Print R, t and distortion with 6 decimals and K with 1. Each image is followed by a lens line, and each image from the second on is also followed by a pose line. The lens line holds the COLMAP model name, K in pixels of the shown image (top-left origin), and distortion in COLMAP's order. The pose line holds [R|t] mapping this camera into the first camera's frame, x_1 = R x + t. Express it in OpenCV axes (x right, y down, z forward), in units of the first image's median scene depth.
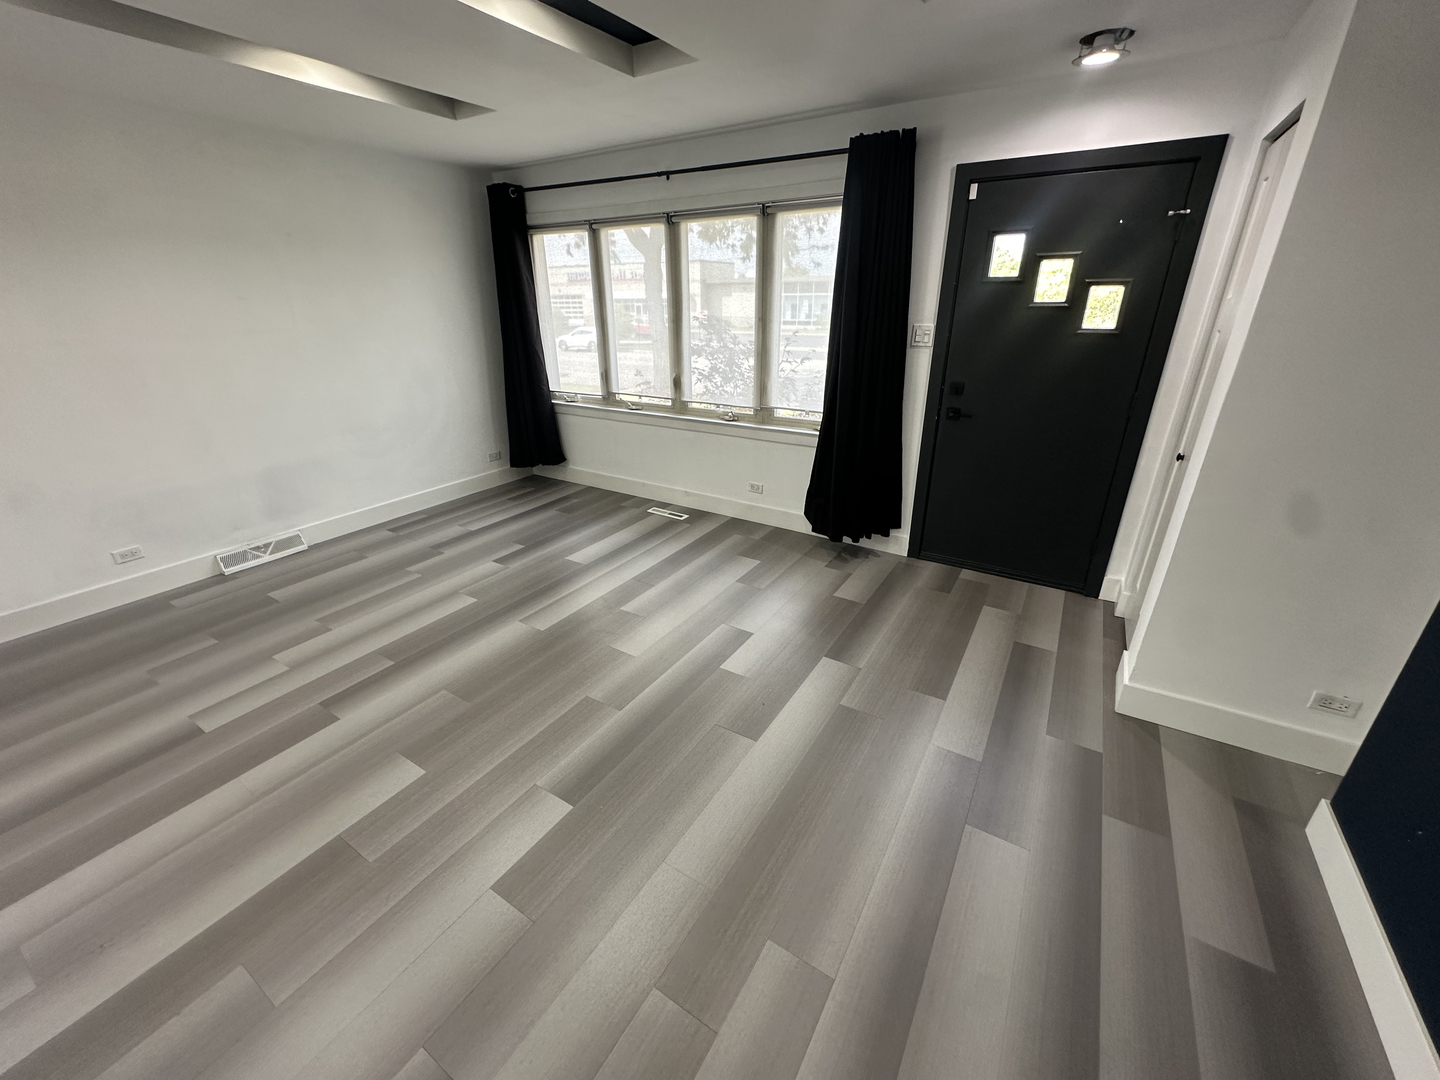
lens RADIAL K [[576.3, 0, 720.0], [0, 576.3, 540.0], [0, 0, 1]] dist [0.001703, 0.000115]
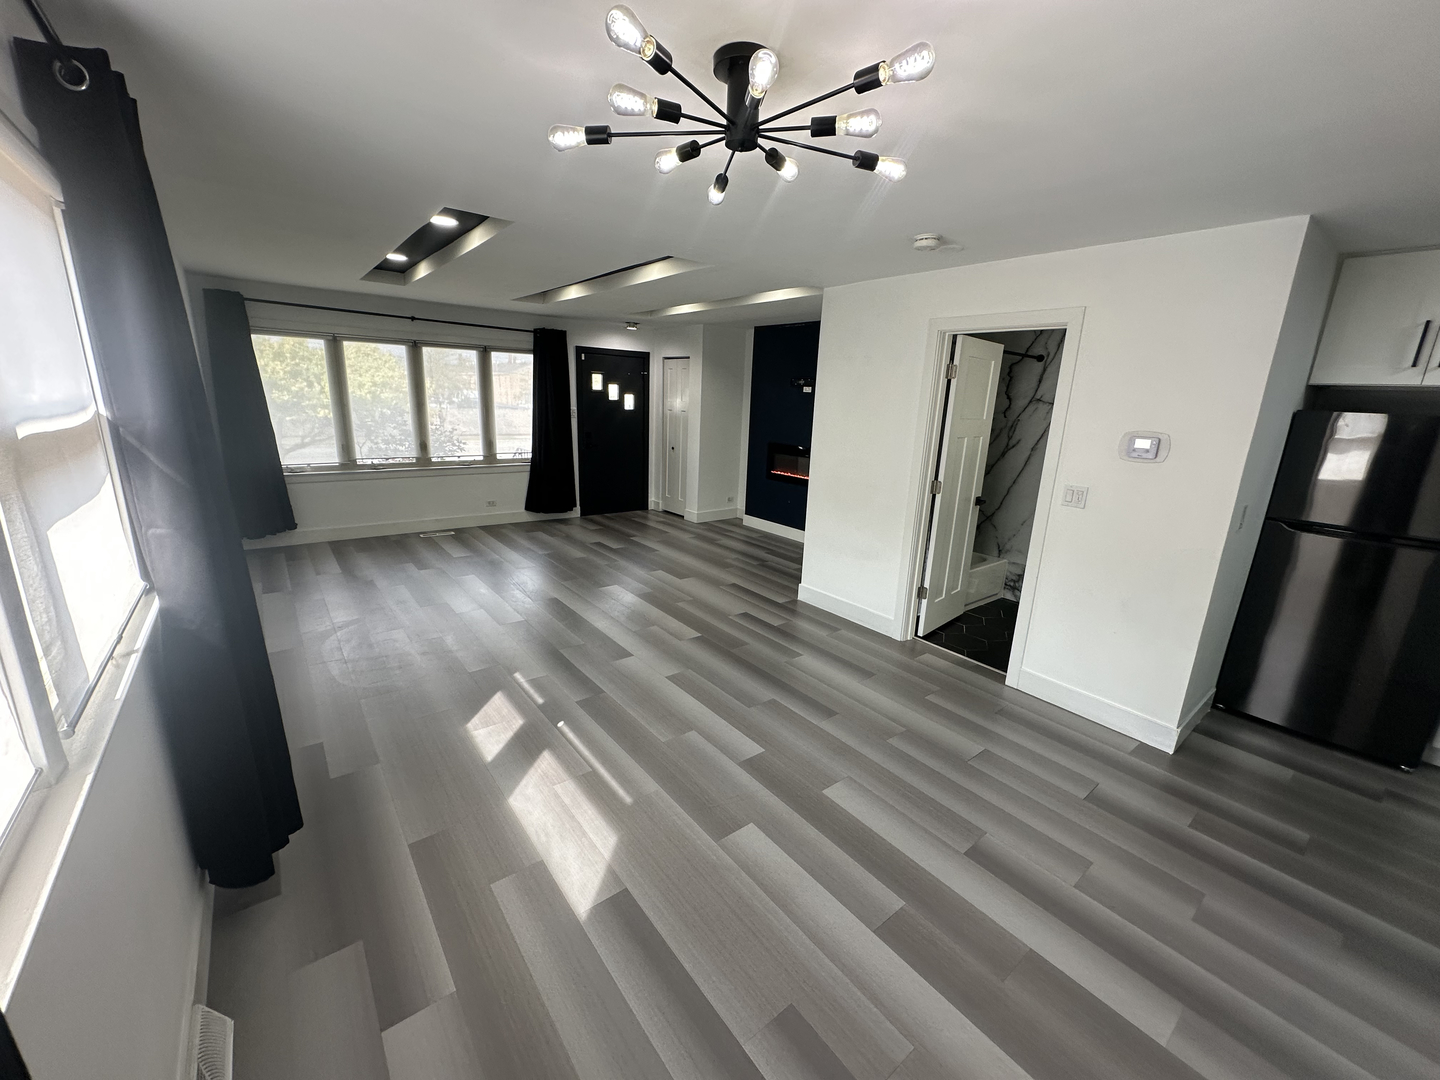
lens RADIAL K [[576.3, 0, 720.0], [0, 576.3, 540.0], [0, 0, 1]] dist [0.001703, 0.000115]
pose [[0.336986, -0.210570, 0.917661, -1.385045], [0.334014, 0.938010, 0.092581, 0.081284], [-0.880270, 0.275313, 0.386430, -0.203189]]
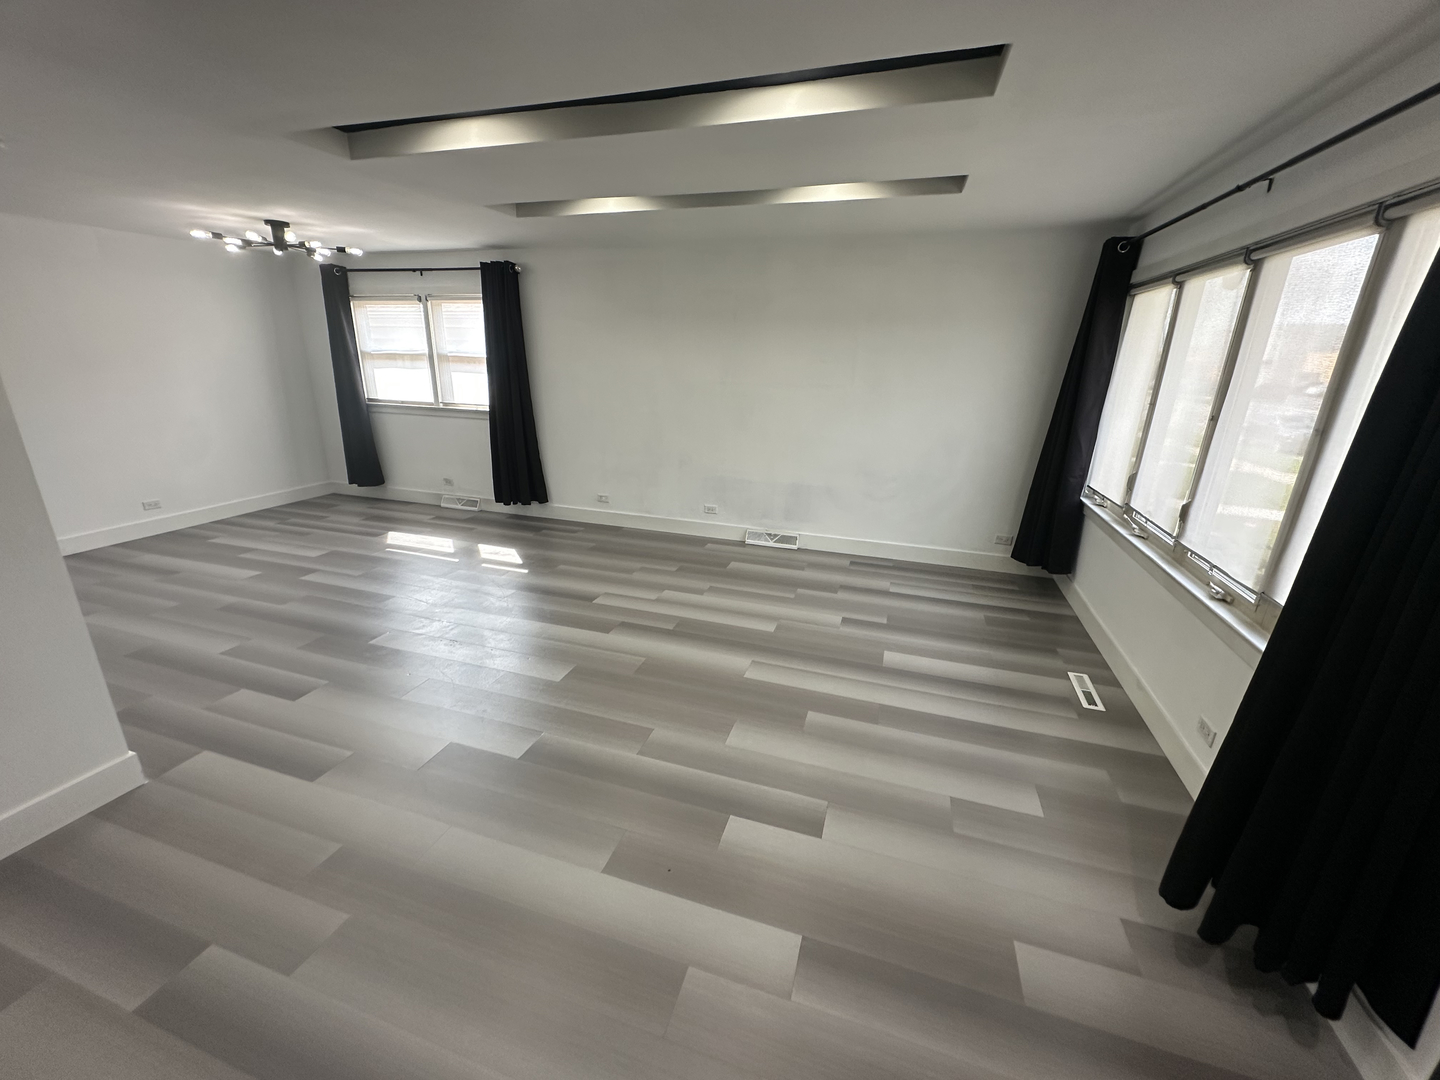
lens RADIAL K [[576.3, 0, 720.0], [0, 576.3, 540.0], [0, 0, 1]] dist [0.001703, 0.000115]
pose [[0.245570, 0.311671, -0.917909, 0.424155], [-0.403487, 0.893844, 0.195554, -0.188863], [0.881416, 0.322343, 0.345256, 0.405640]]
